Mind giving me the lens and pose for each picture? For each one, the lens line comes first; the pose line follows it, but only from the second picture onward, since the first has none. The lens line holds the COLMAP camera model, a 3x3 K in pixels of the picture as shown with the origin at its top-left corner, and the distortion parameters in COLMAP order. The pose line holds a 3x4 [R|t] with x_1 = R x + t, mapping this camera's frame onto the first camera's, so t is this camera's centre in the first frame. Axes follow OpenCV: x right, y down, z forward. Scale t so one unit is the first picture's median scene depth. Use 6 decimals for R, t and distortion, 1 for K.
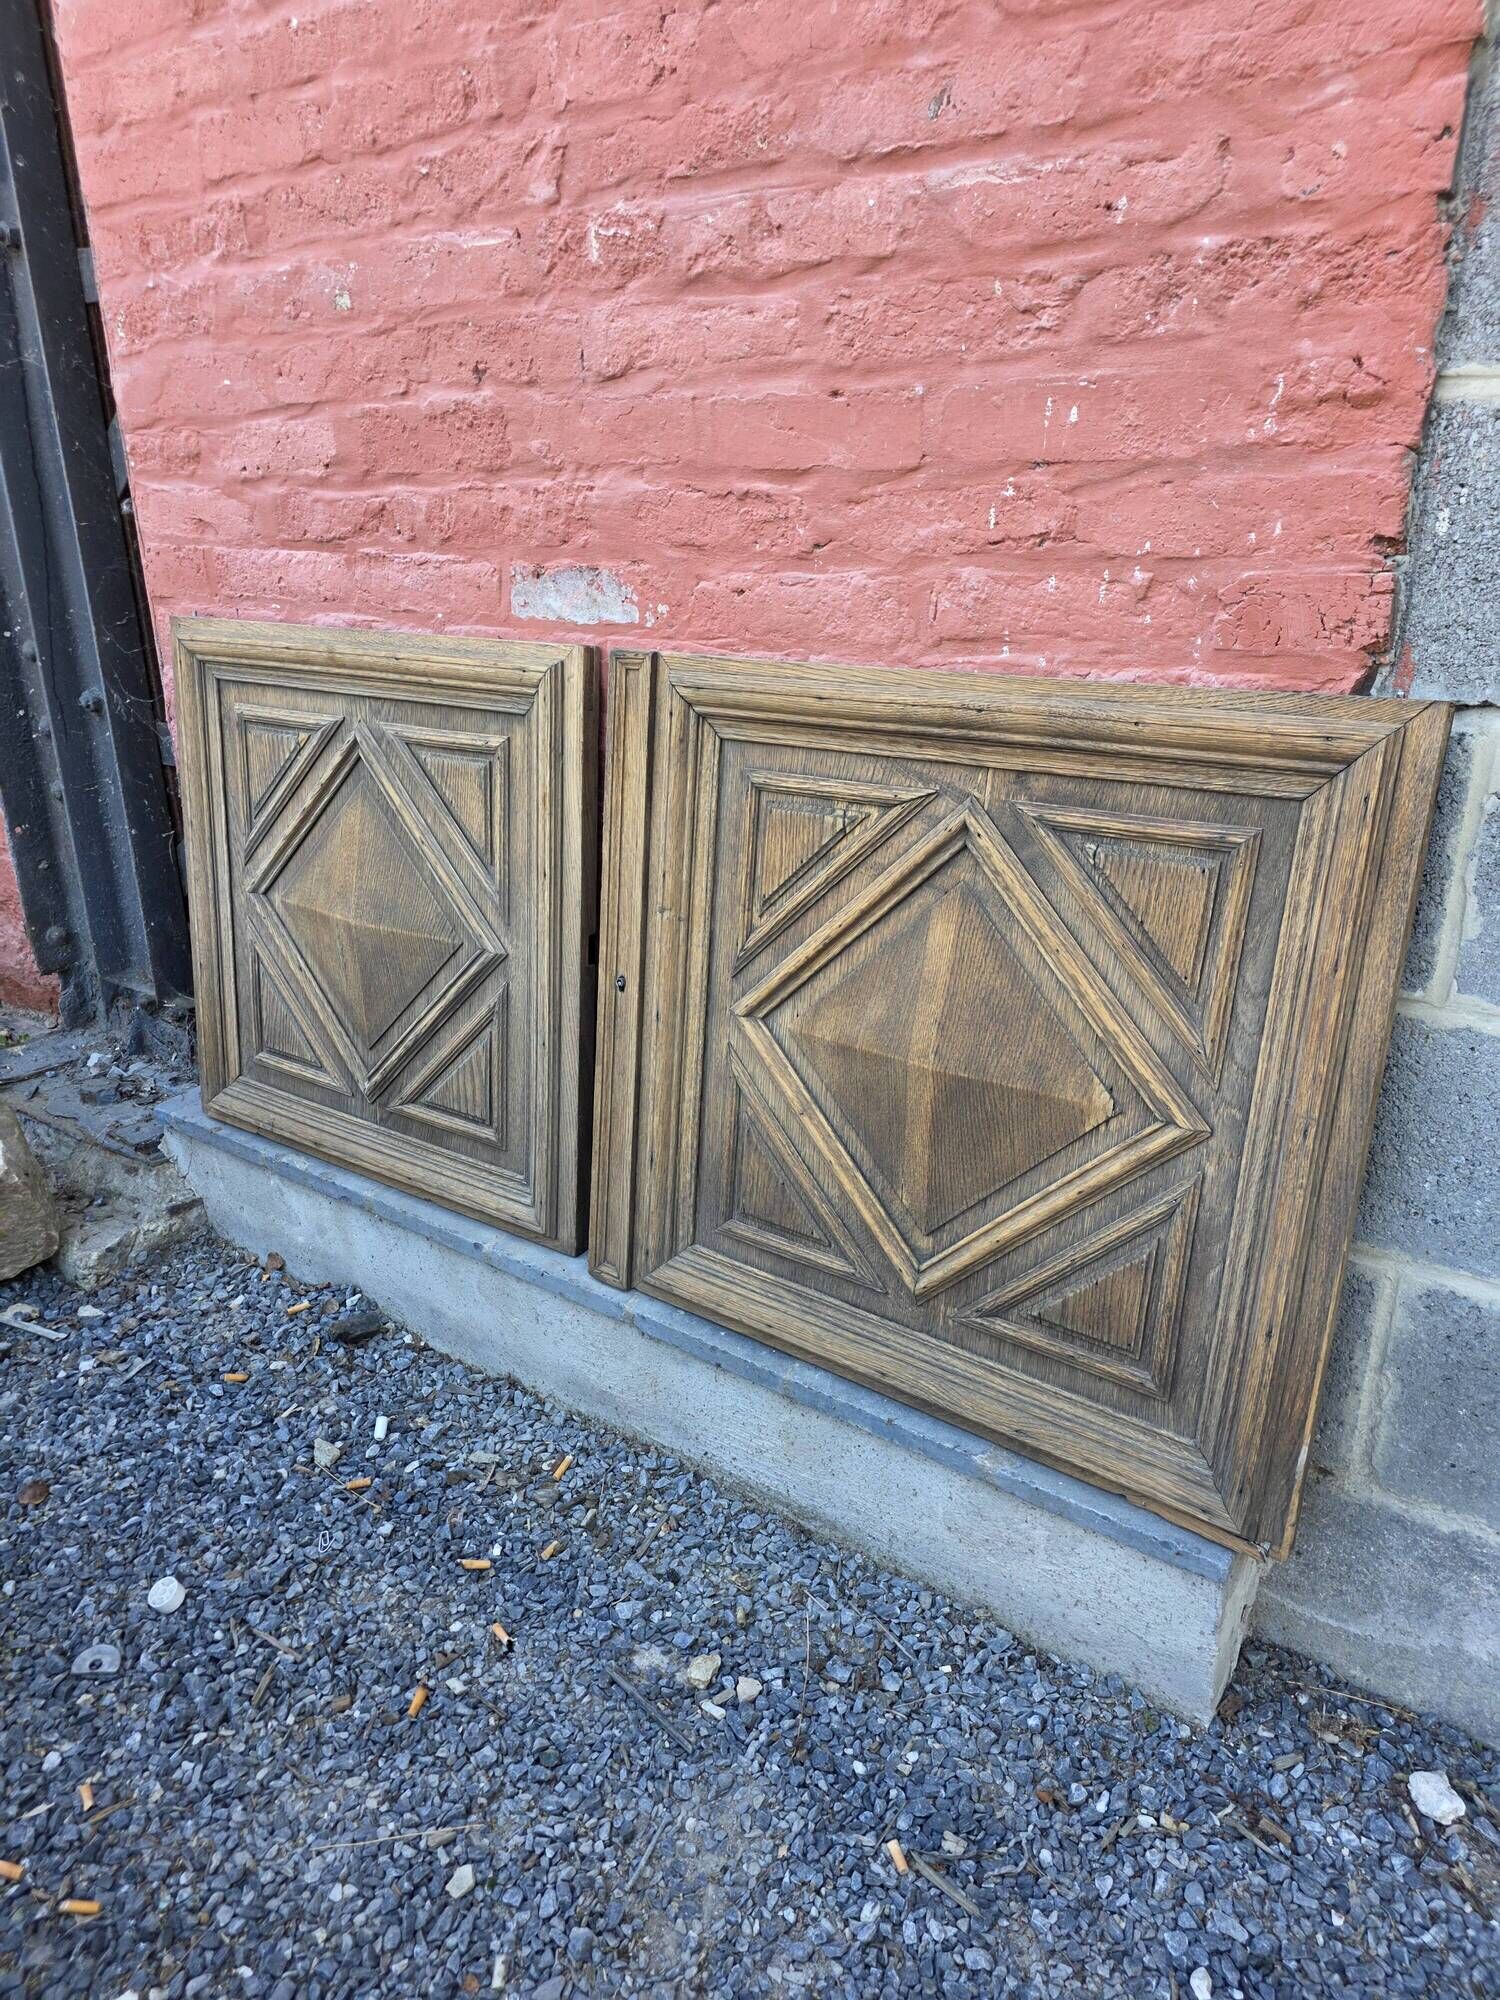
lens RADIAL K [[1331.0, 0, 757.3], [0, 1331.0, 1008.7], [0, 0, 1]] dist [0.040029, -0.029371]
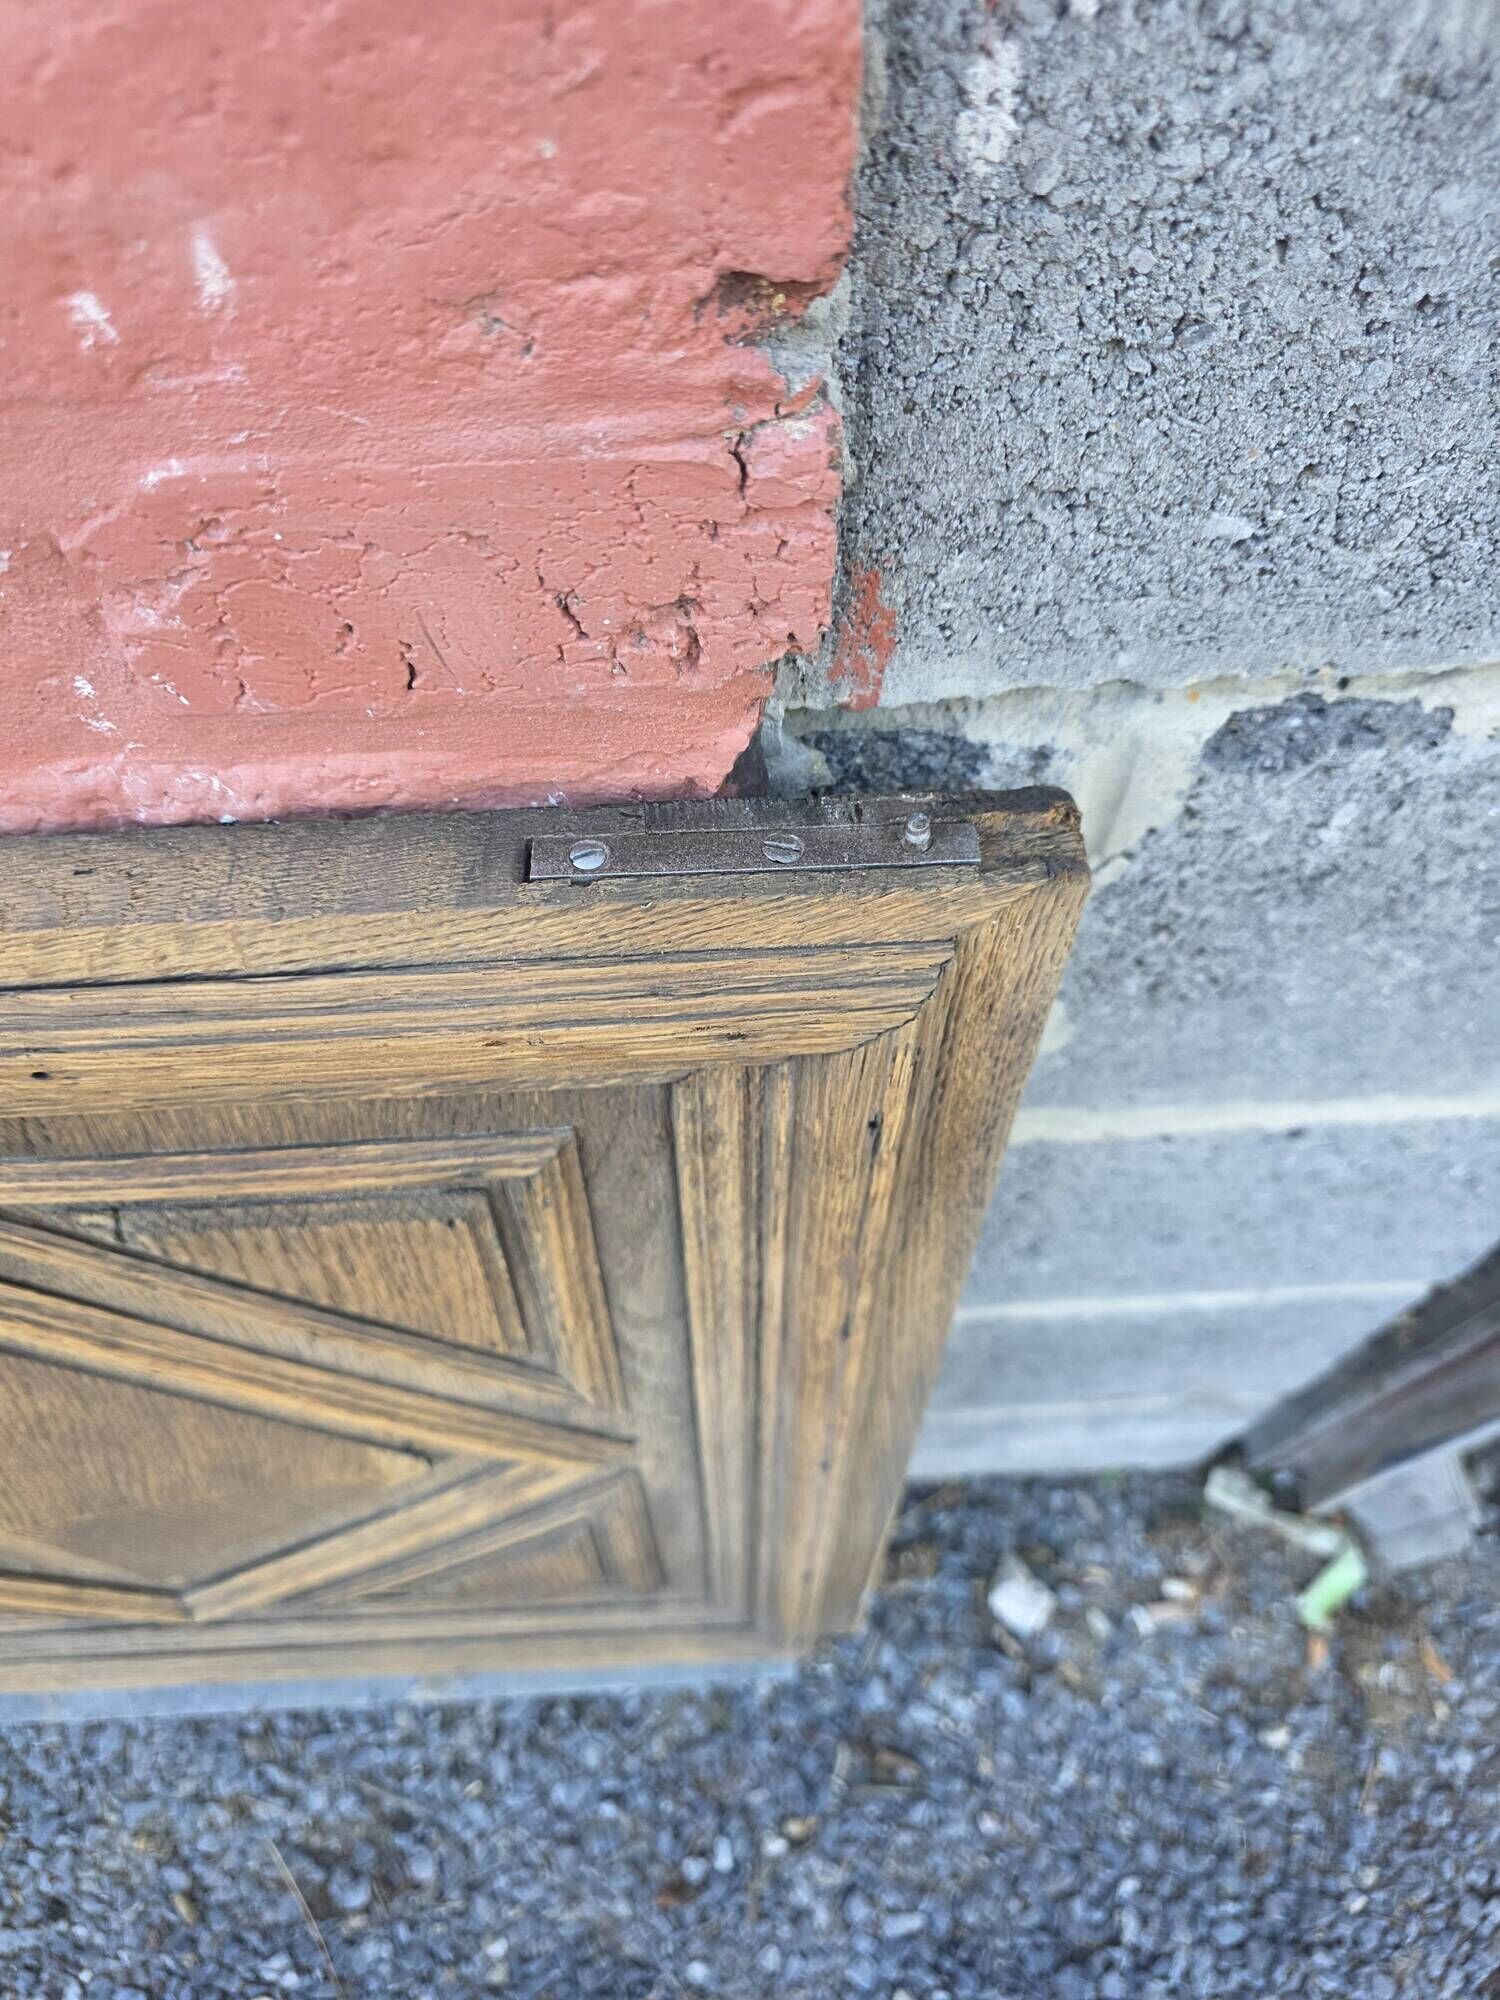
lens RADIAL K [[1399.0, 0, 733.5], [0, 1399.0, 1017.7], [0, 0, 1]] dist [-0.005638, -0.005758]
pose [[0.776790, -0.553500, 0.300390, 0.252762], [0.215084, 0.681485, 0.699512, -0.308252], [-0.591892, -0.478765, 0.648420, 0.604022]]
